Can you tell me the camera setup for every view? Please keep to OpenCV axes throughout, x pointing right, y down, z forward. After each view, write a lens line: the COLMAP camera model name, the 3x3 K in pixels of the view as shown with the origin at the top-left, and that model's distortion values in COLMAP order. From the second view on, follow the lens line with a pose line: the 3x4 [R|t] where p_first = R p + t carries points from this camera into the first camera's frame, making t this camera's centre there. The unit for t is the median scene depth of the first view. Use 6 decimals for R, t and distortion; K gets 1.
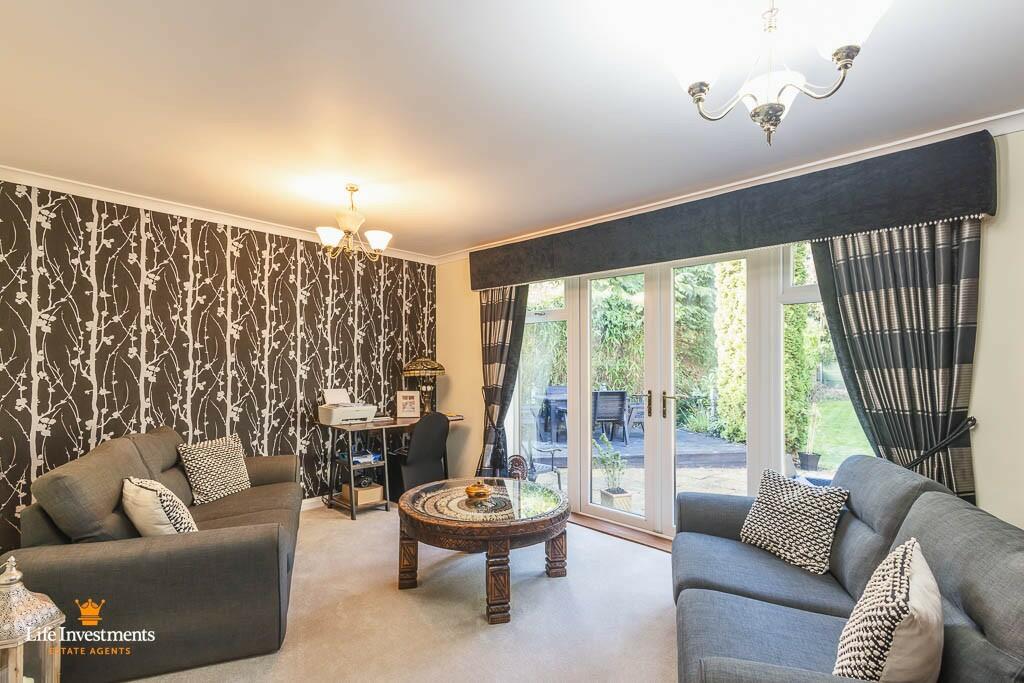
lens RADIAL K [[475.1, 0, 517.6], [0, 475.1, 362.7], [0, 0, 1]] dist [0.010606, -0.000777]
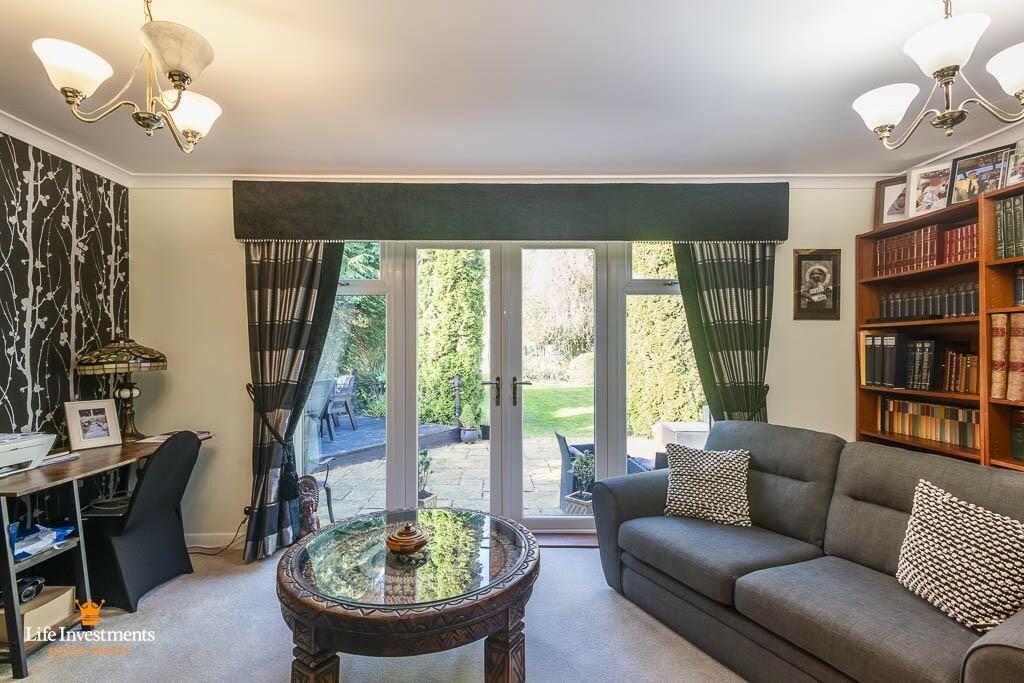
lens RADIAL K [[475.1, 0, 503.2], [0, 475.1, 345.1], [0, 0, 1]] dist [0.010606, -0.000777]
pose [[0.716987, -0.002353, 0.697082, -0.290376], [0.005452, 0.999983, -0.002233, -0.001842], [-0.697065, 0.005401, 0.716988, 0.270802]]
